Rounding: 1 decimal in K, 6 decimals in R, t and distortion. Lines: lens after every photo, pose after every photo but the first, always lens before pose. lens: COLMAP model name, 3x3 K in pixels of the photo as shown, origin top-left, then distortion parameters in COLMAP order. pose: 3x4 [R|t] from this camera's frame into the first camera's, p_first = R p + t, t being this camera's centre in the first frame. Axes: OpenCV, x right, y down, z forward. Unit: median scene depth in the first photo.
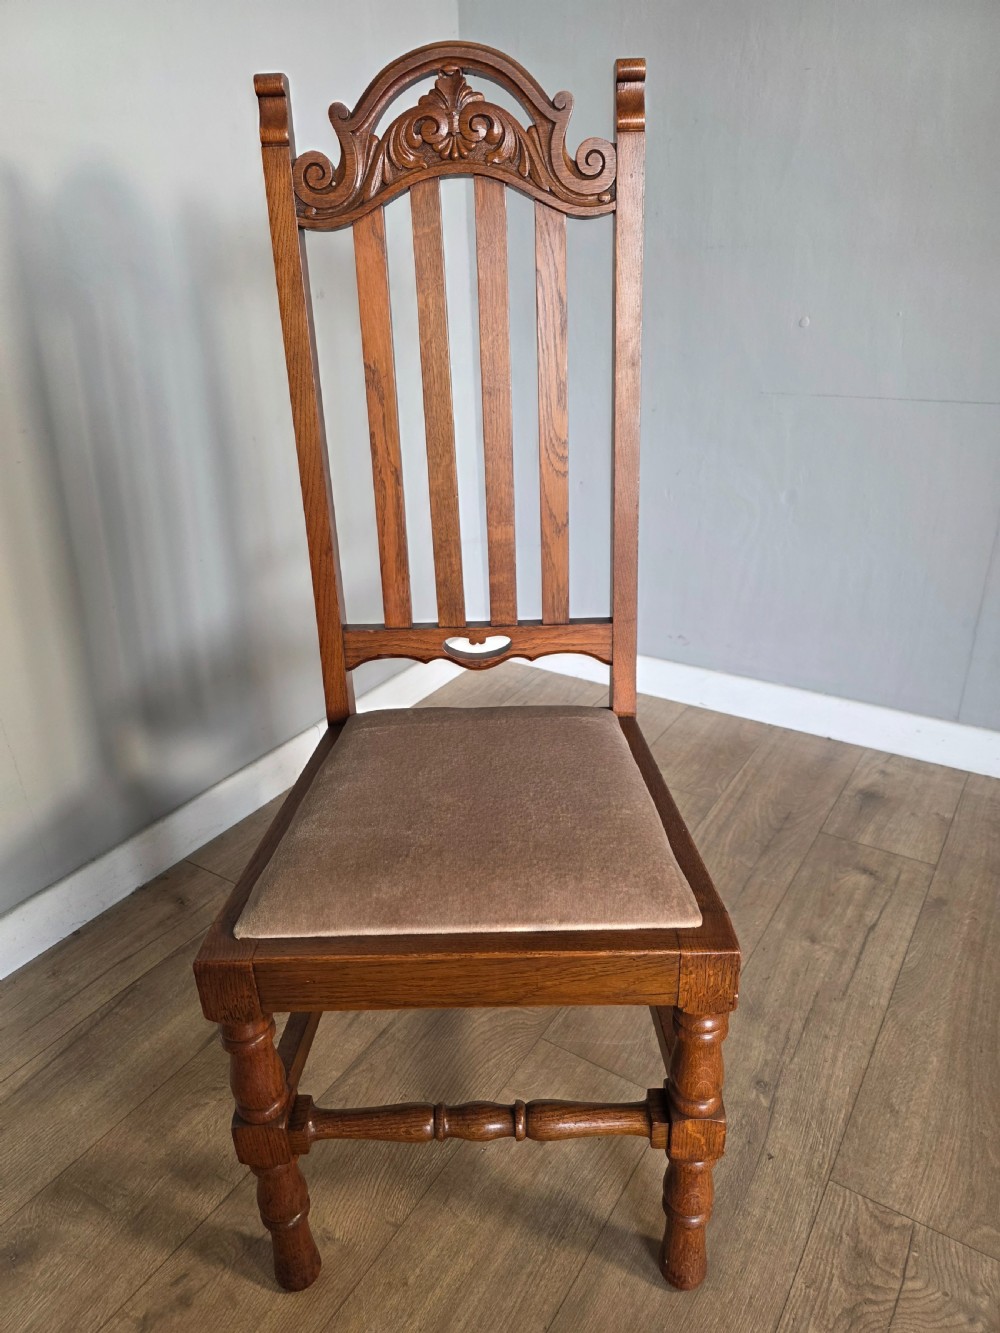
lens RADIAL K [[895.0, 0, 506.8], [0, 895.0, 668.1], [0, 0, 1]] dist [0.059365, -0.056664]
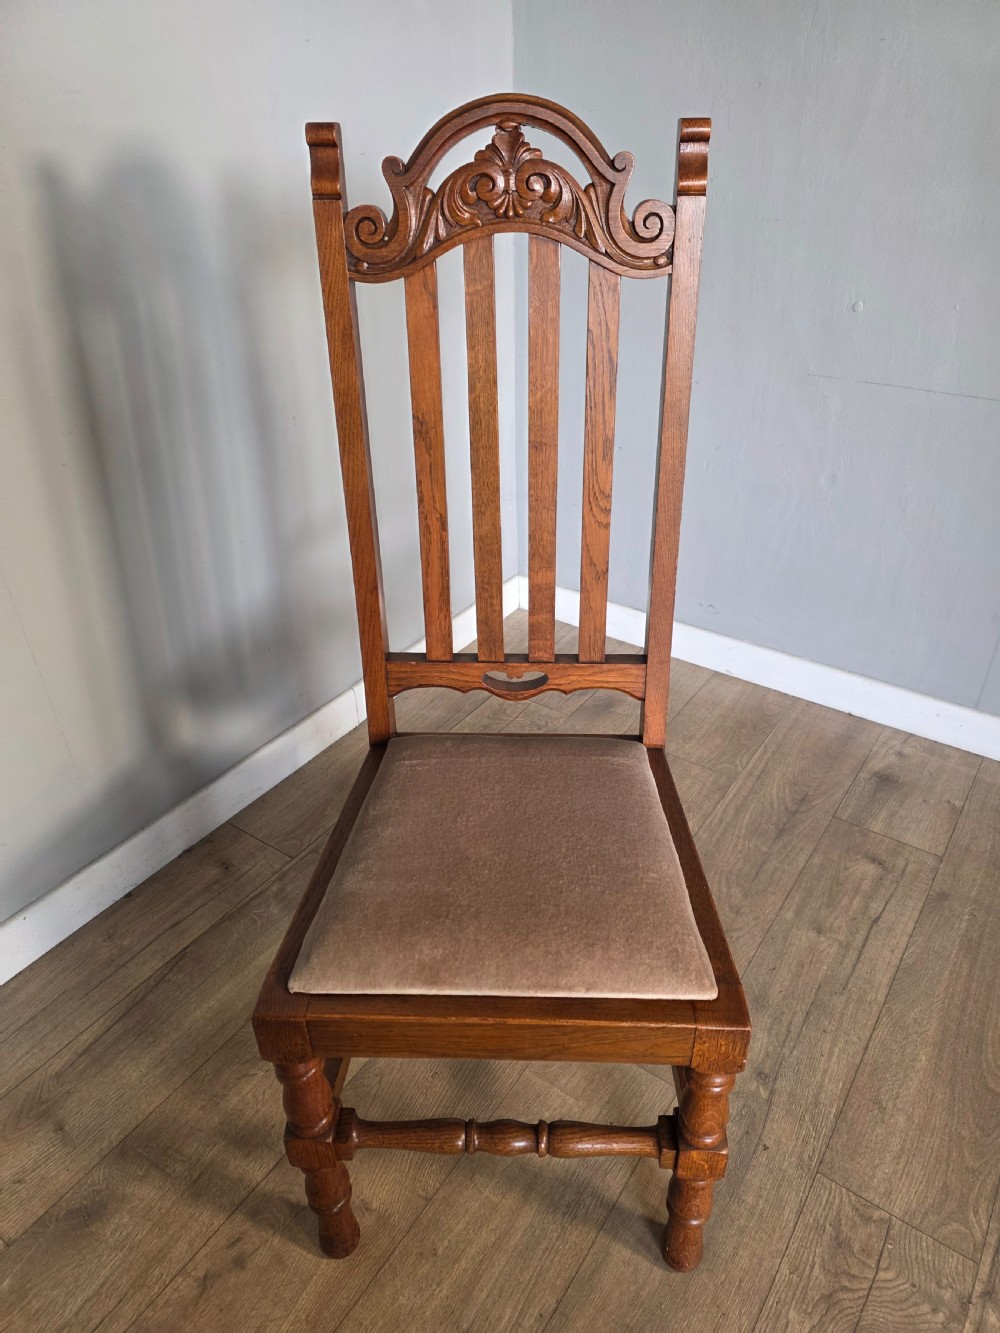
lens RADIAL K [[895.0, 0, 524.6], [0, 895.0, 658.8], [0, 0, 1]] dist [0.059365, -0.056664]
pose [[0.999409, 0.033959, -0.005288, -0.018409], [-0.033065, 0.992023, 0.121647, -0.189159], [0.009376, -0.121400, 0.992559, -0.027853]]
